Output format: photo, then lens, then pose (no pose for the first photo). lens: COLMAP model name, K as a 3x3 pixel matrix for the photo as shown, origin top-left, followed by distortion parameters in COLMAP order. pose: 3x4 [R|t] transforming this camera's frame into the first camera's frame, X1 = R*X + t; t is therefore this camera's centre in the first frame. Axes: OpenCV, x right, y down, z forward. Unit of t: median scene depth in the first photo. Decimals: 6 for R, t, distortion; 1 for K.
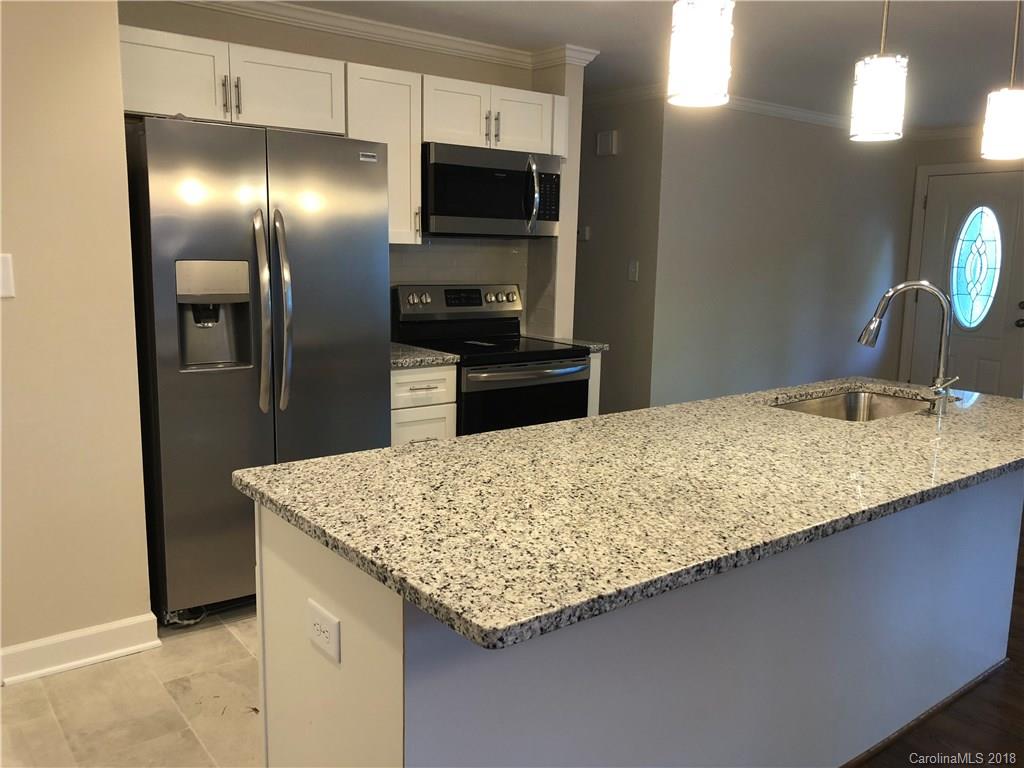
lens RADIAL K [[843.5, 0, 512.0], [0, 843.5, 384.0], [0, 0, 1]] dist [0.025123, -0.013271]
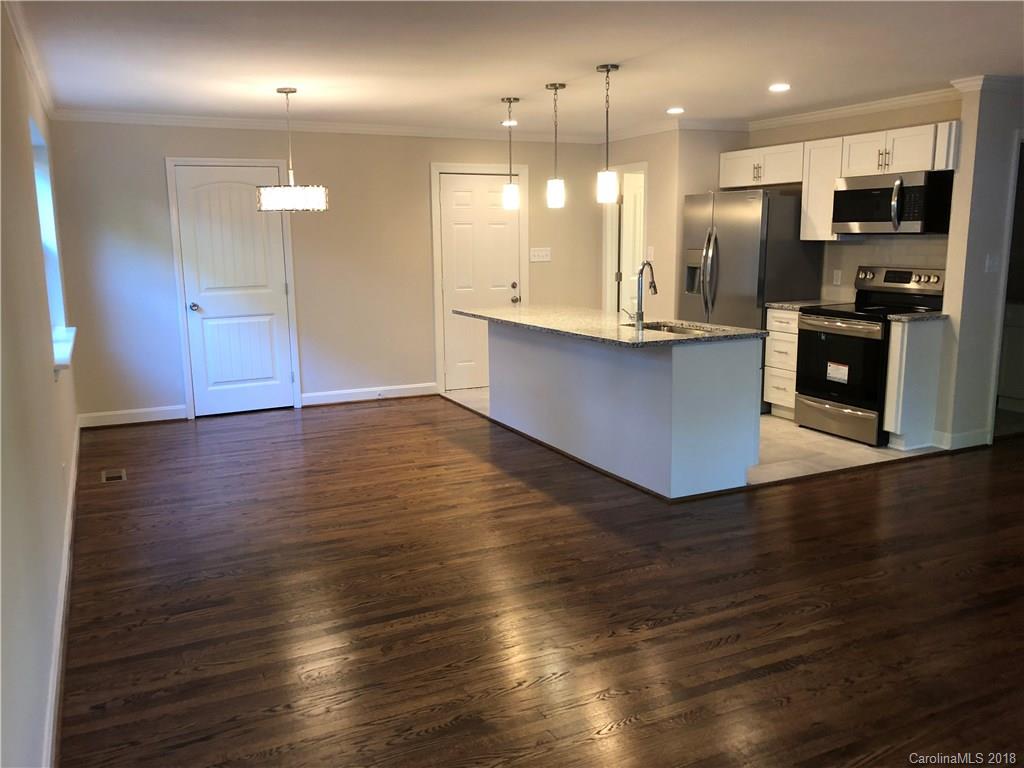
lens RADIAL K [[843.5, 0, 512.0], [0, 843.5, 384.0], [0, 0, 1]] dist [0.025123, -0.013271]
pose [[-0.190958, 0.159027, -0.968631, 1.782834], [-0.148060, 0.970833, 0.188578, -0.121592], [0.970368, 0.179426, -0.161843, 0.768976]]
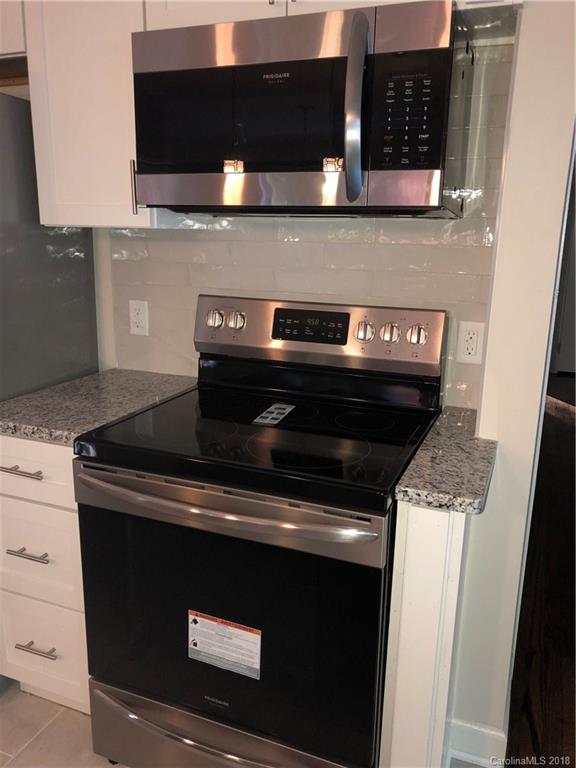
lens RADIAL K [[632.6, 0, 288.0], [0, 632.6, 384.0], [0, 0, 1]] dist [0.025123, -0.013271]
pose [[0.508848, 0.195368, -0.838395, 0.357802], [-0.147009, 0.979322, 0.138983, -0.146991], [0.848211, 0.052530, 0.527047, 0.932234]]
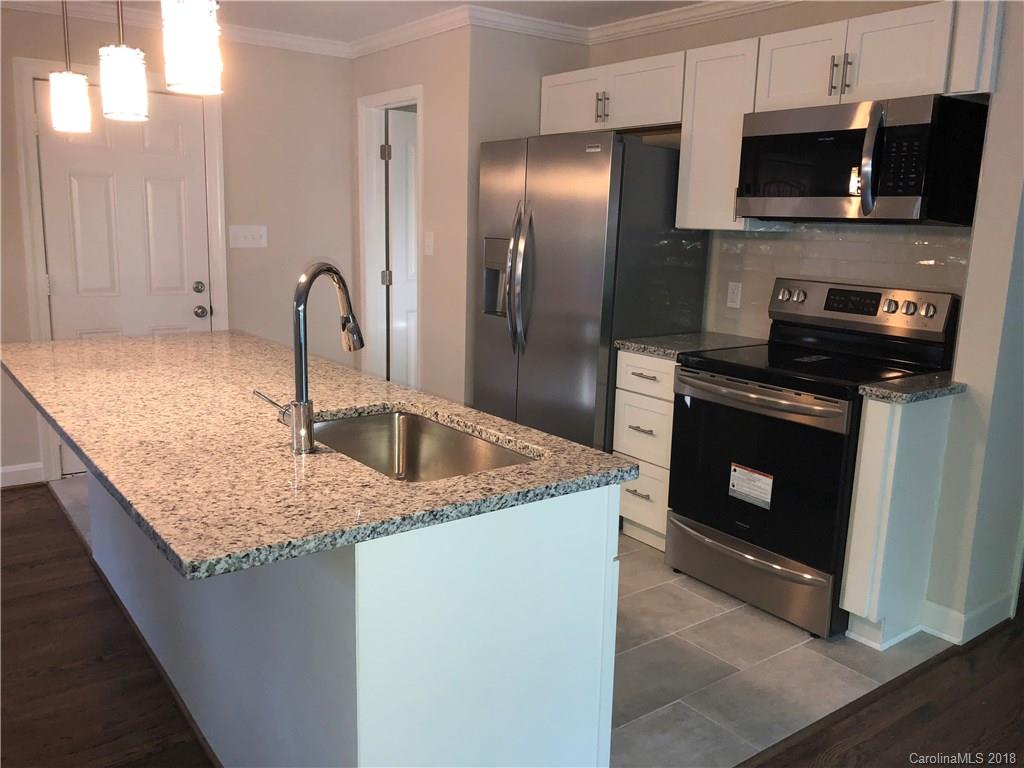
lens RADIAL K [[843.5, 0, 512.0], [0, 843.5, 384.0], [0, 0, 1]] dist [0.025123, -0.013271]
pose [[-0.009725, 0.174379, -0.984631, 0.869568], [-0.186500, 0.967083, 0.173113, -0.128583], [0.982407, 0.185317, 0.023117, 0.839238]]
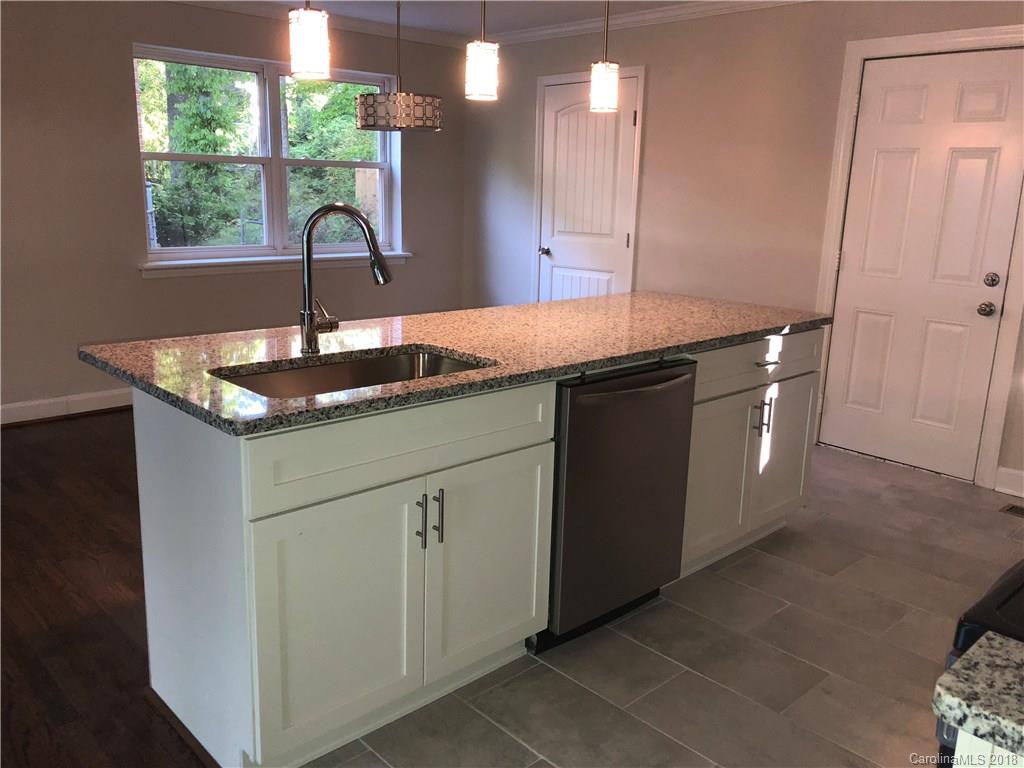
lens RADIAL K [[843.5, 0, 512.0], [0, 843.5, 384.0], [0, 0, 1]] dist [0.025123, -0.013271]
pose [[-0.993354, -0.016663, -0.113884, 0.287109], [-0.059077, 0.922997, 0.380244, -0.212410], [0.098778, 0.384445, -0.917848, 1.364164]]
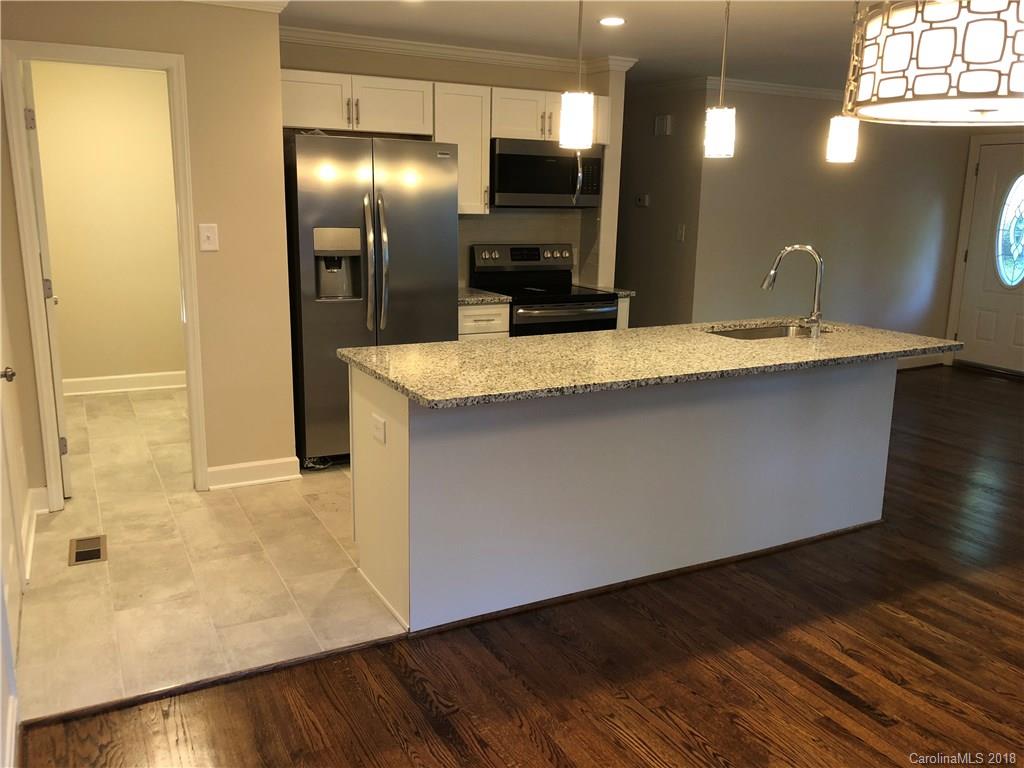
lens RADIAL K [[831.3, 0, 513.0], [0, 831.3, 379.5], [0, 0, 1]] dist [0.063758, -0.085283]
pose [[0.987117, 0.033523, -0.156451, 0.162982], [-0.026123, 0.998451, 0.049120, 0.035690], [0.157856, -0.044400, 0.986463, -0.355109]]
